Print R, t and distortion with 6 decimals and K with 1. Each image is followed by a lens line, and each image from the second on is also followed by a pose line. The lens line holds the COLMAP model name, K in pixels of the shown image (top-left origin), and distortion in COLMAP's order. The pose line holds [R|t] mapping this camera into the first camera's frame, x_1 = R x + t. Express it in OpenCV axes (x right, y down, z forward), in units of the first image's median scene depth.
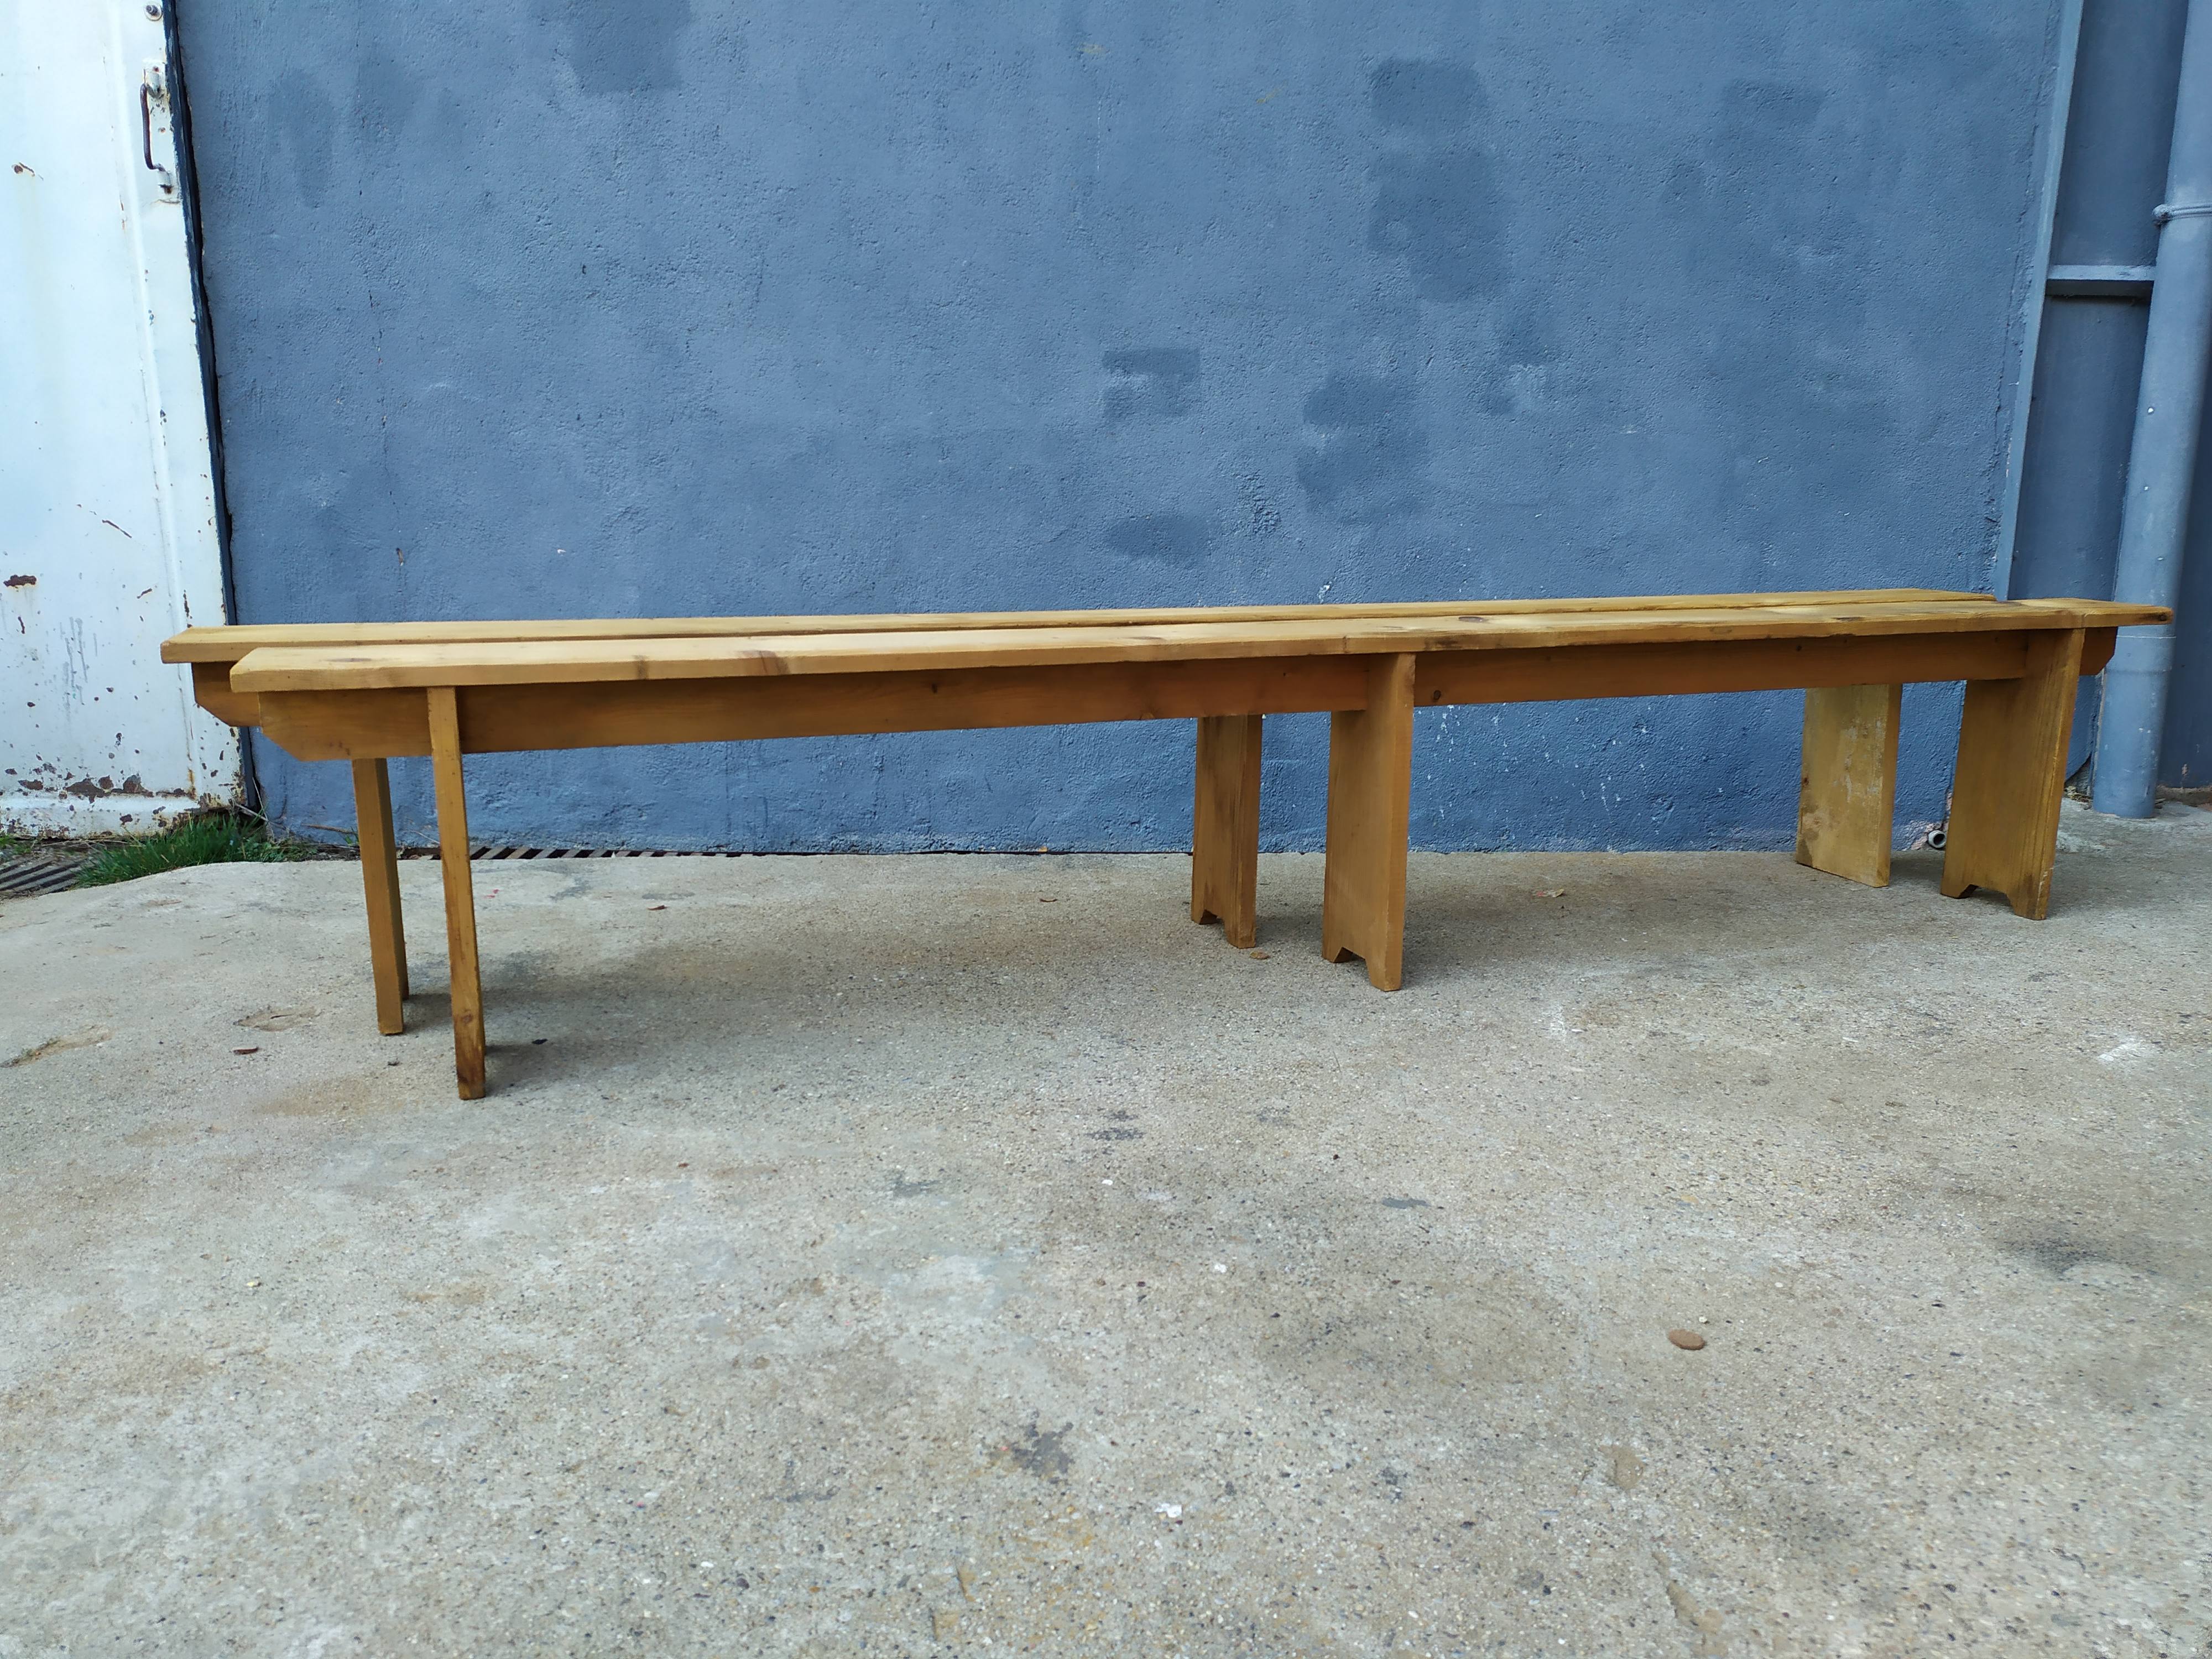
lens RADIAL K [[1667.4, 0, 1111.6], [0, 1667.4, 818.6], [0, 0, 1]] dist [0.063352, -0.062574]
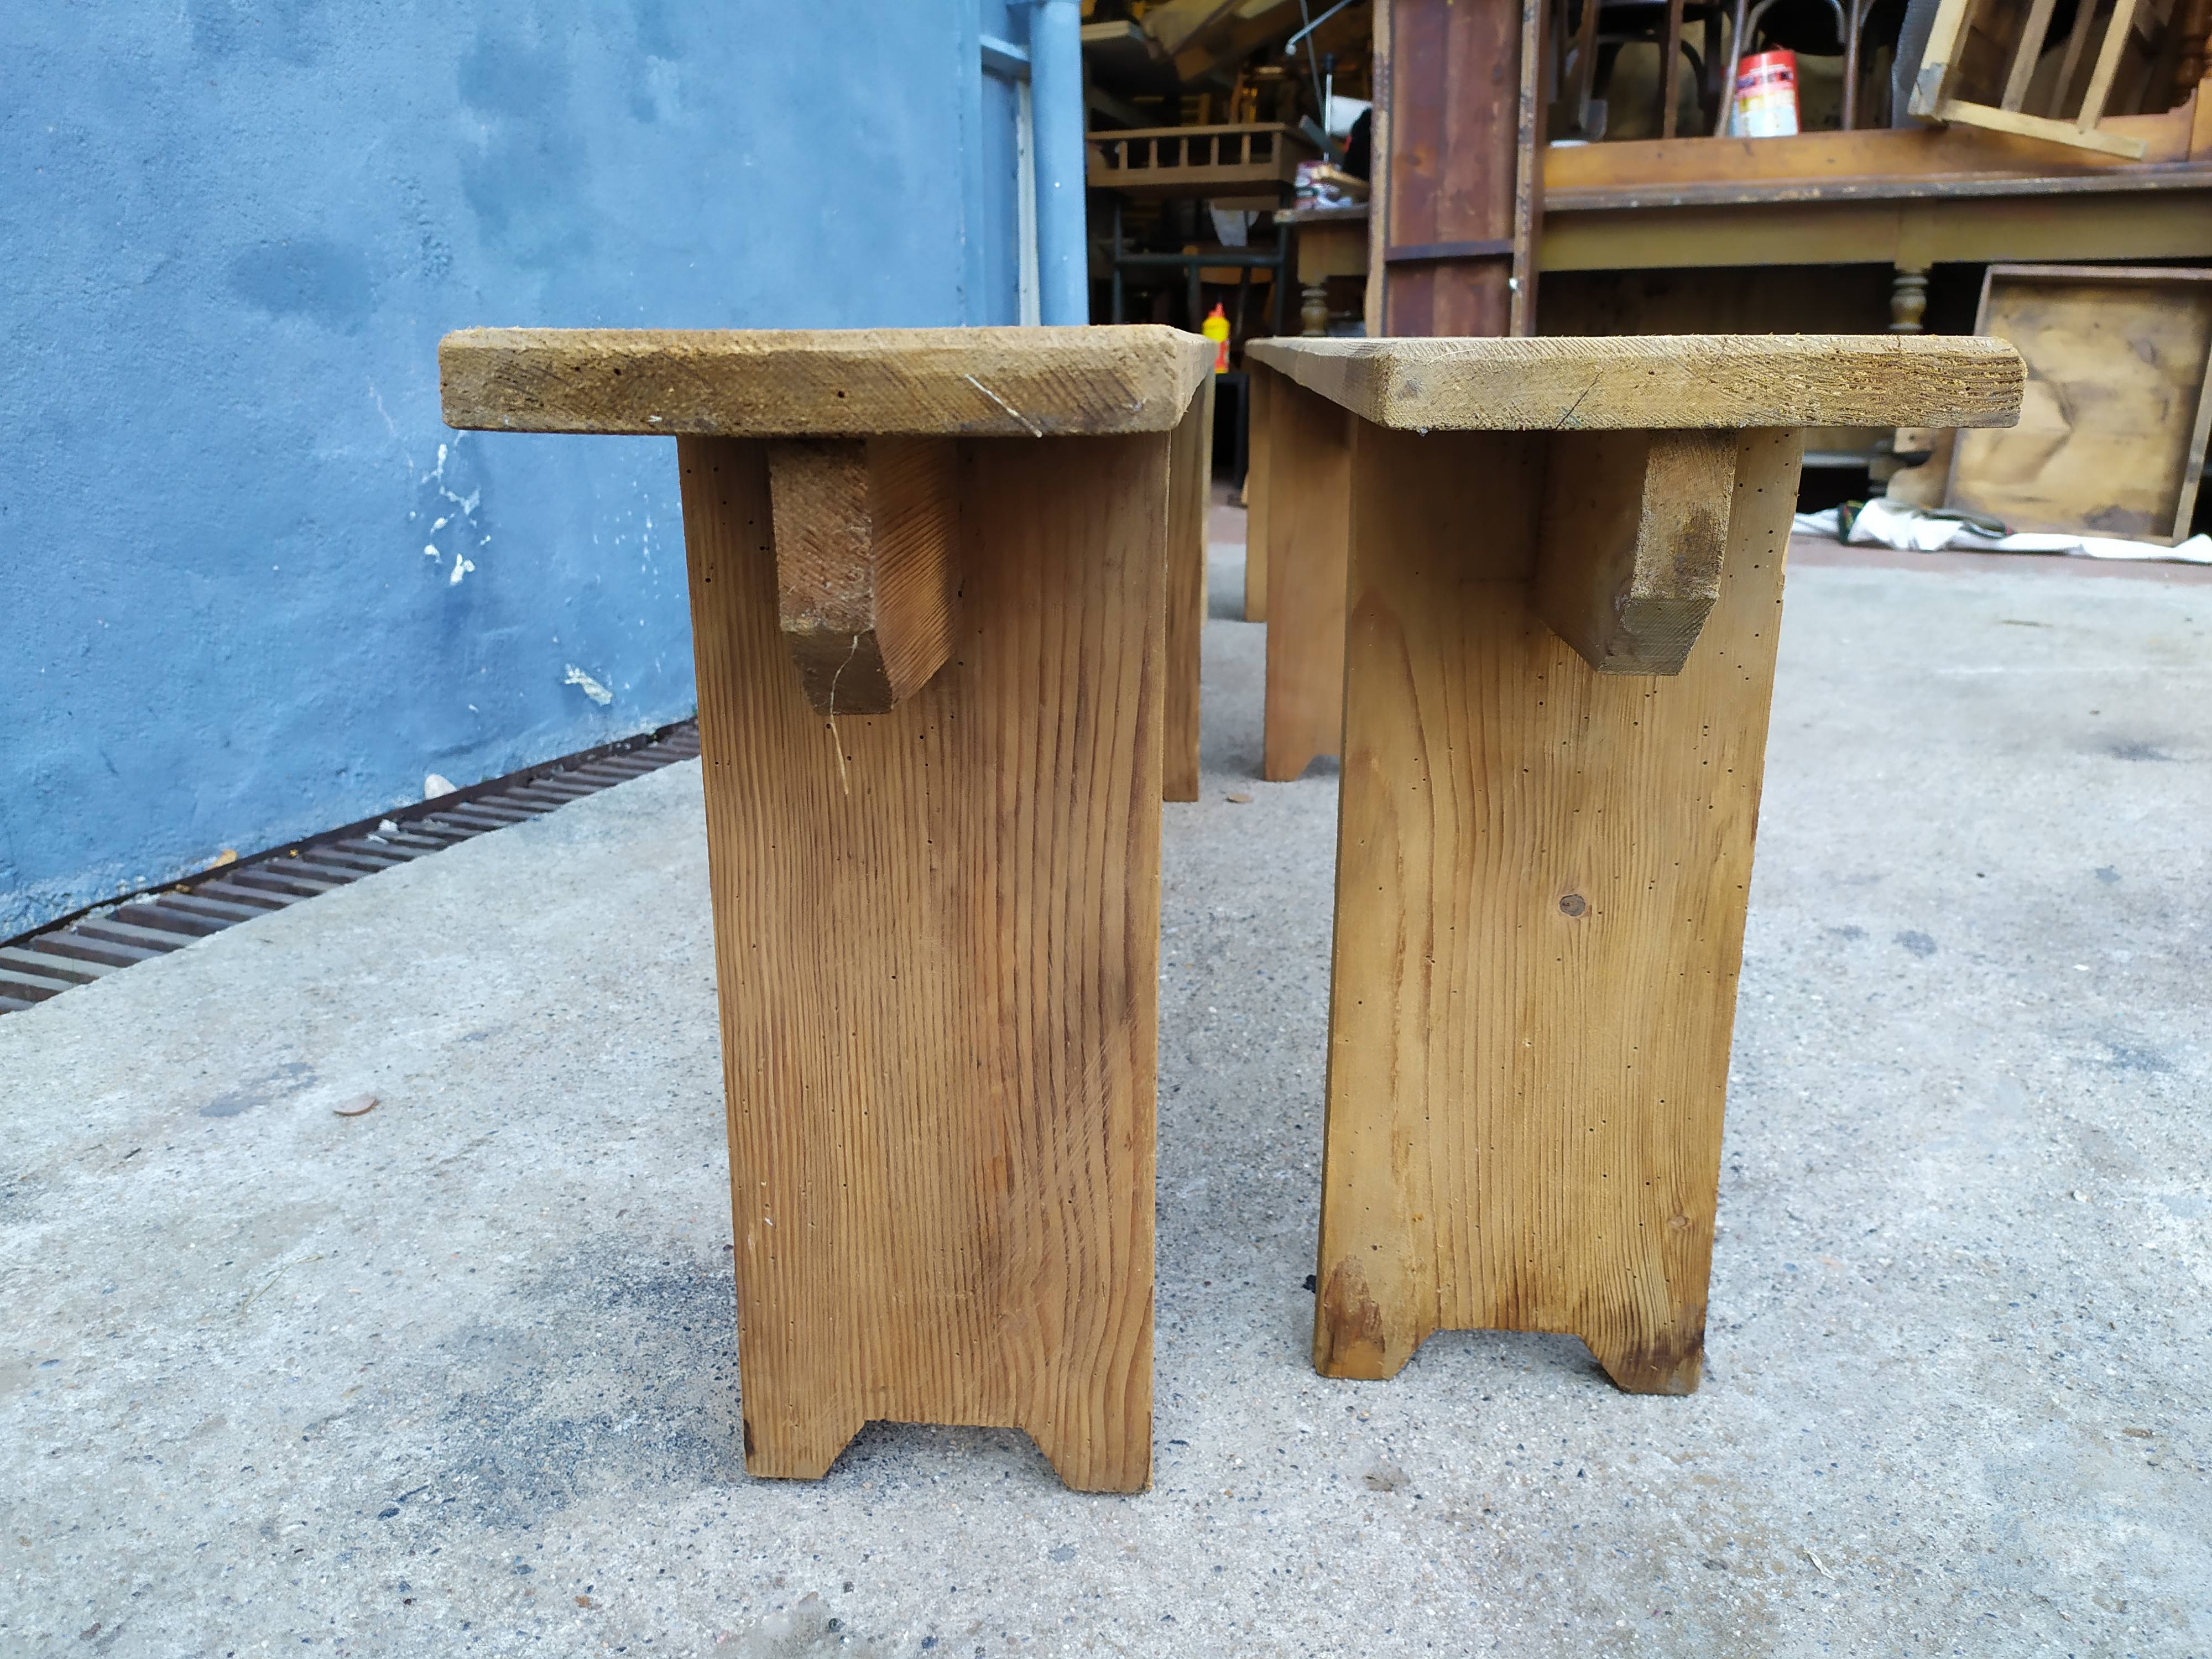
lens RADIAL K [[1676.4, 0, 1117.8], [0, 1676.4, 822.4], [0, 0, 1]] dist [0.064552, -0.098725]
pose [[0.402285, -0.257171, 0.878653, -0.668603], [0.188754, 0.962415, 0.195267, -0.074207], [-0.895845, 0.087296, 0.435707, 0.788063]]
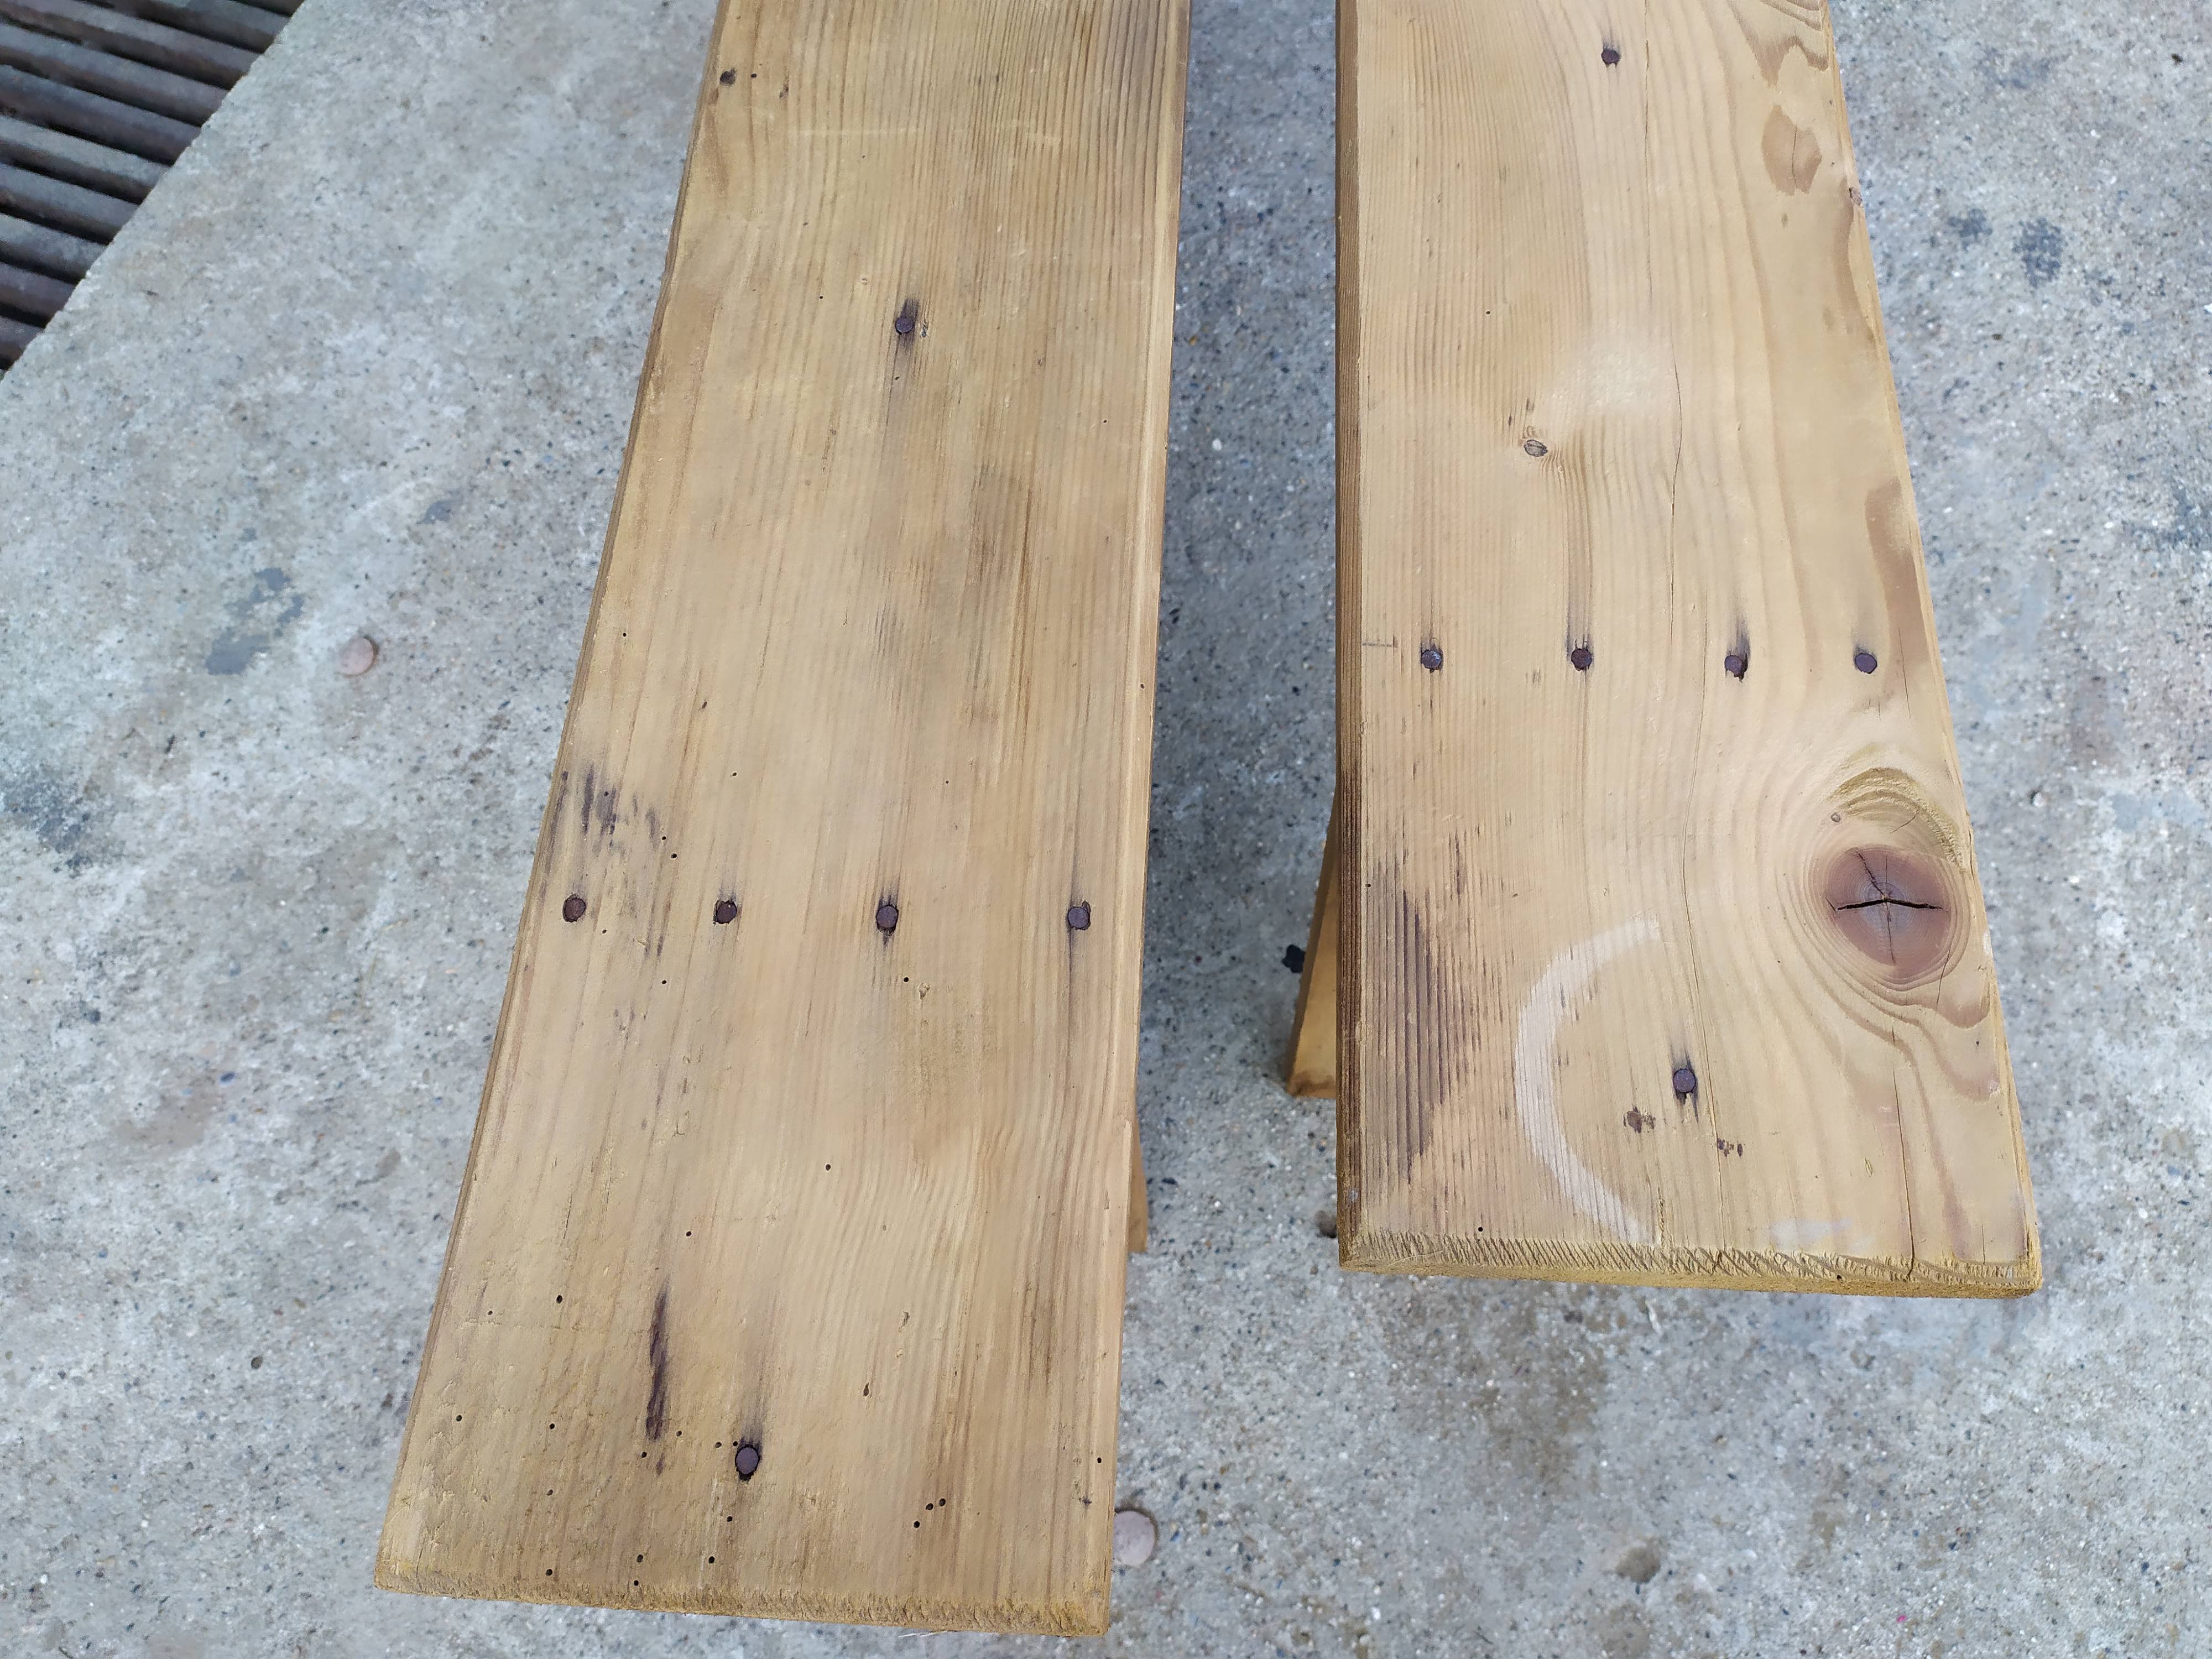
lens RADIAL K [[1703.7, 0, 1128.8], [0, 1703.7, 835.3], [0, 0, 1]] dist [0.054884, -0.079798]
pose [[0.391902, -0.844796, 0.364325, -0.477001], [0.226261, 0.472342, 0.851880, -0.300740], [-0.891750, -0.251421, 0.376256, 0.806788]]
